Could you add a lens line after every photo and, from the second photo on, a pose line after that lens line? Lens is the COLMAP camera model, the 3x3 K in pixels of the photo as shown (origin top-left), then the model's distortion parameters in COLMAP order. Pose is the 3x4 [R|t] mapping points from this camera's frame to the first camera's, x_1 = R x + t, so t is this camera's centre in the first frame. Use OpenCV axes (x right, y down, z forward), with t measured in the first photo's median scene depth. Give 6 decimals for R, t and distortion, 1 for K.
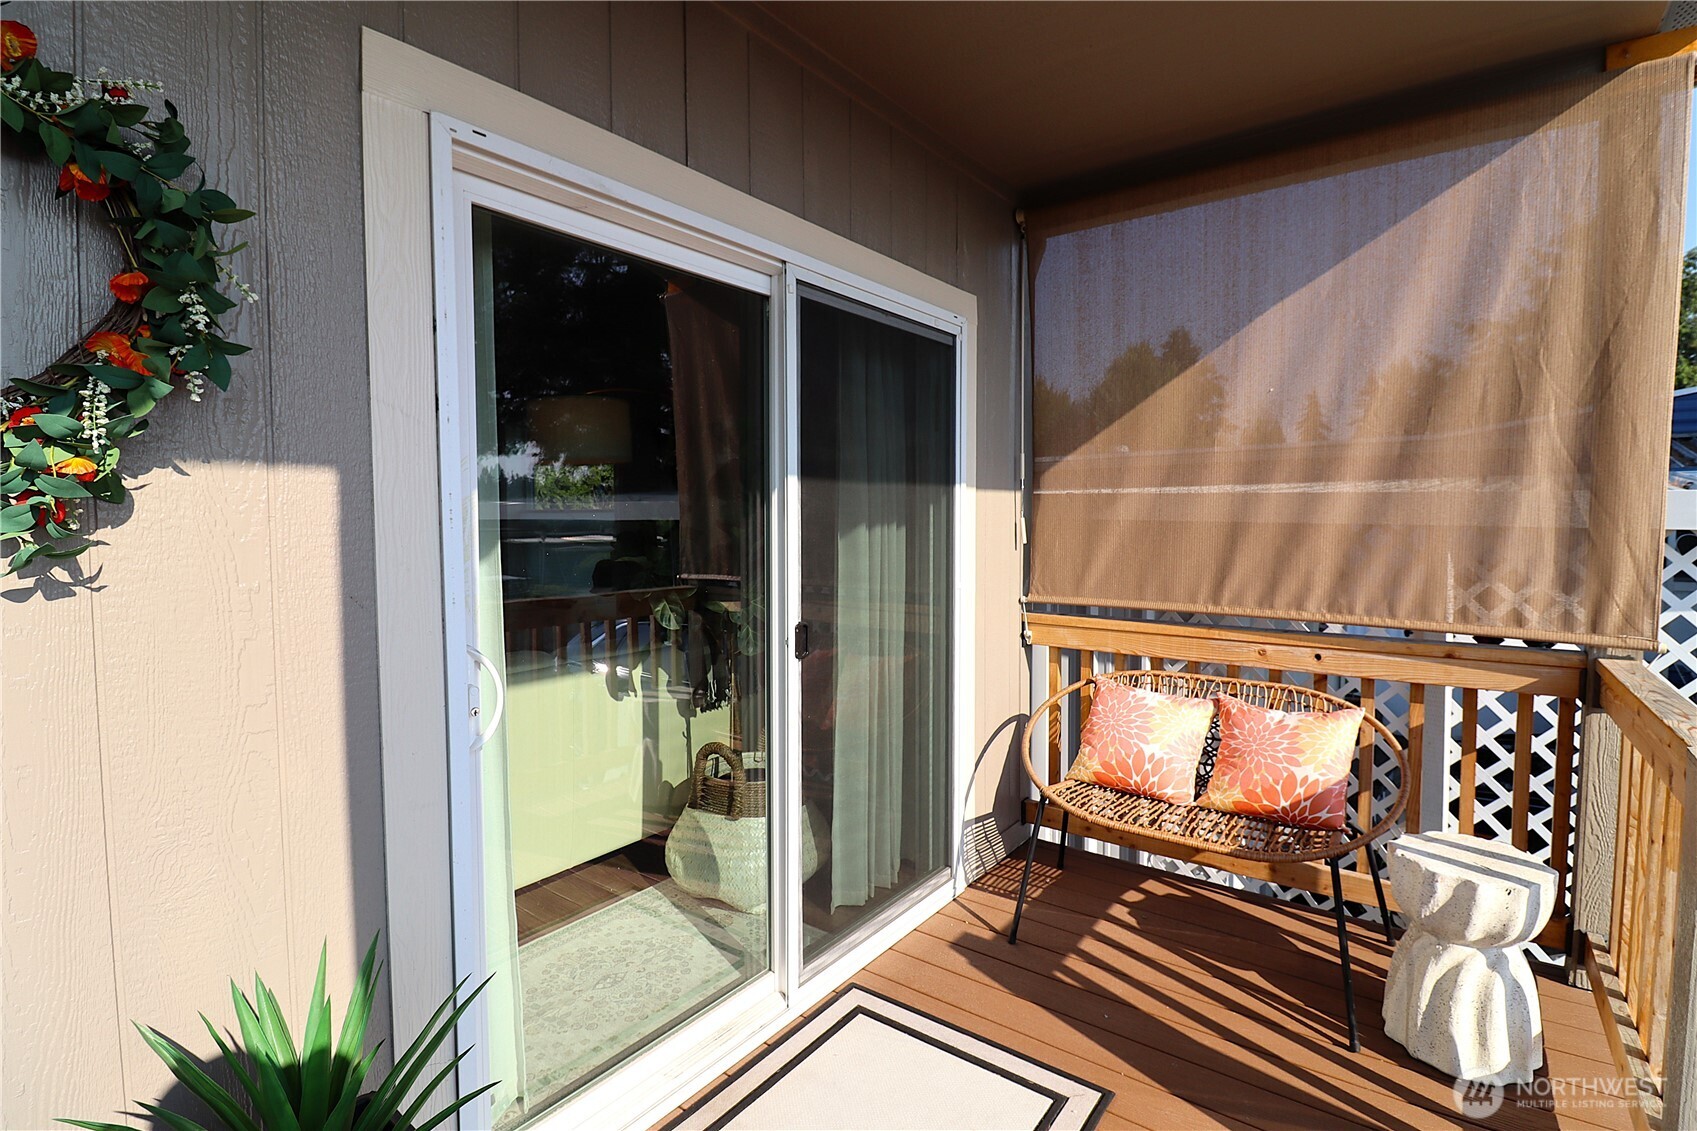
lens RADIAL K [[788.2, 0, 851.3], [0, 788.2, 556.9], [0, 0, 1]] dist [0.001705, -0.013428]
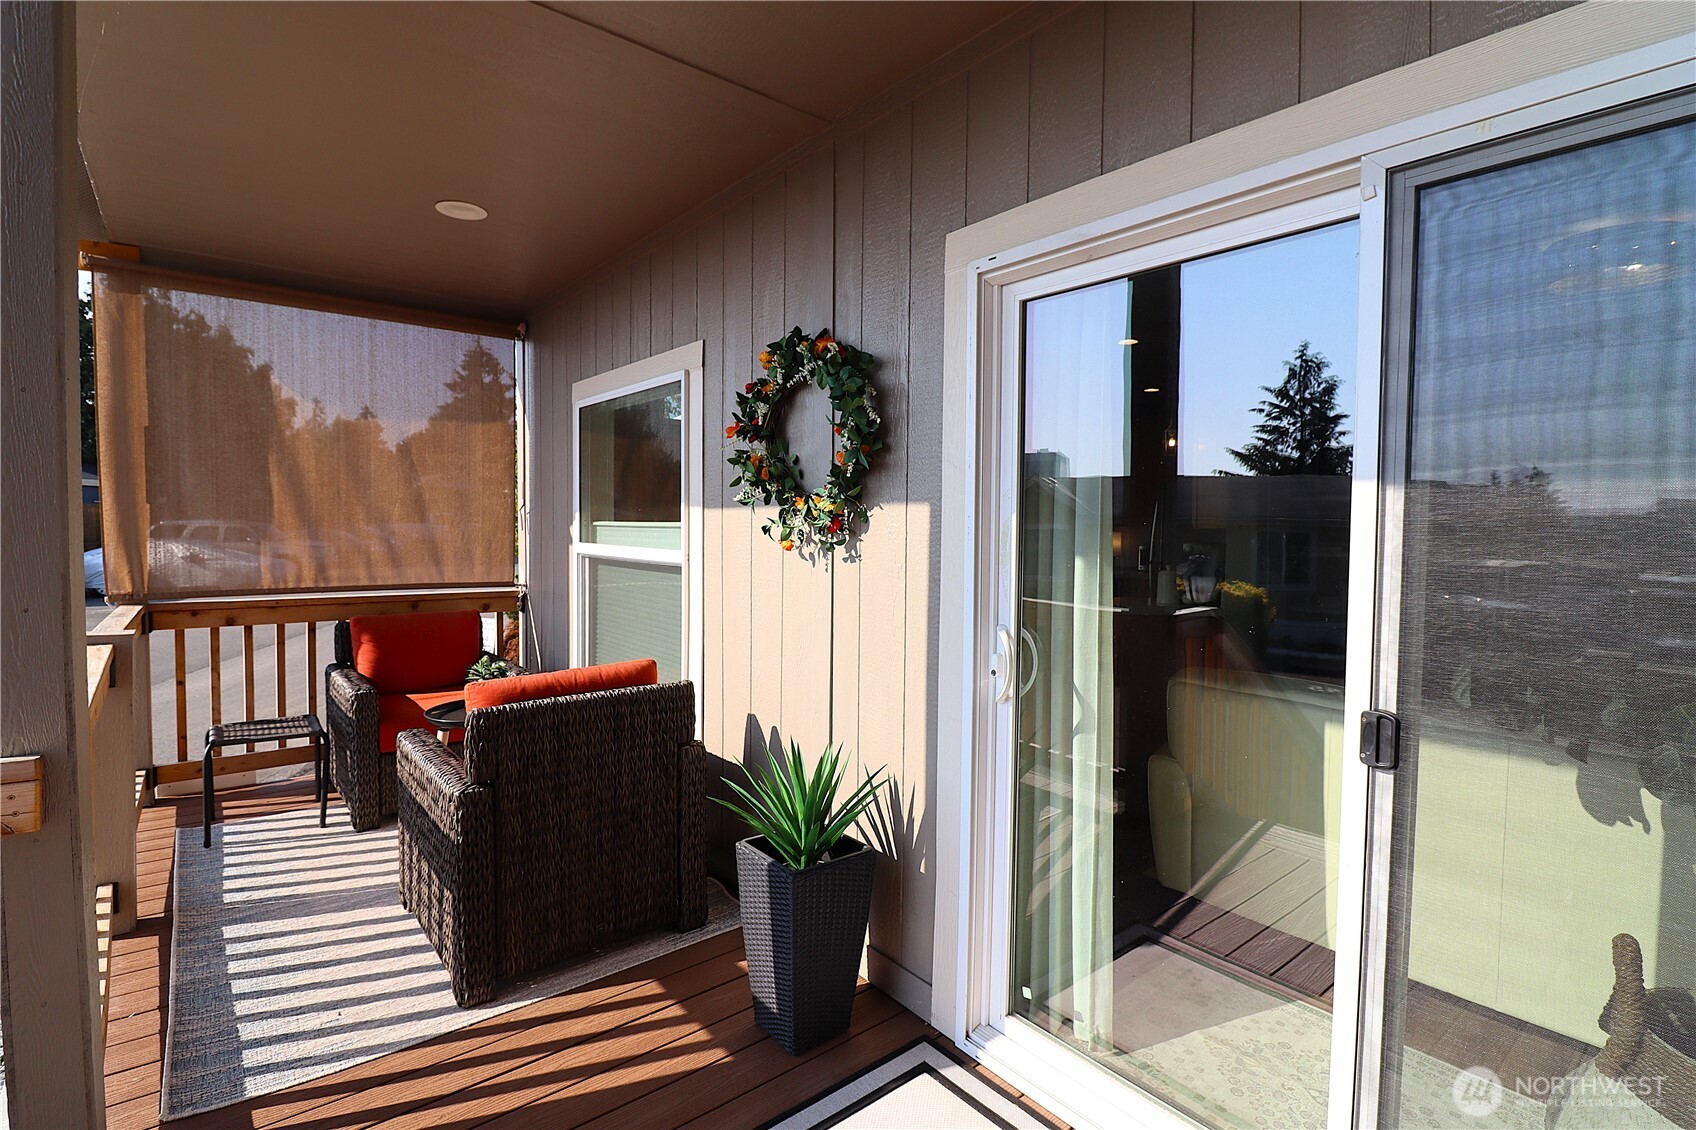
lens RADIAL K [[787.7, 0, 850.8], [0, 787.7, 556.4], [0, 0, 1]] dist [0.001705, -0.013428]
pose [[-0.216735, 0.040697, -0.975382, 1.116901], [-0.064476, 0.996352, 0.055899, -0.084136], [0.974099, 0.075004, -0.213321, 1.260096]]
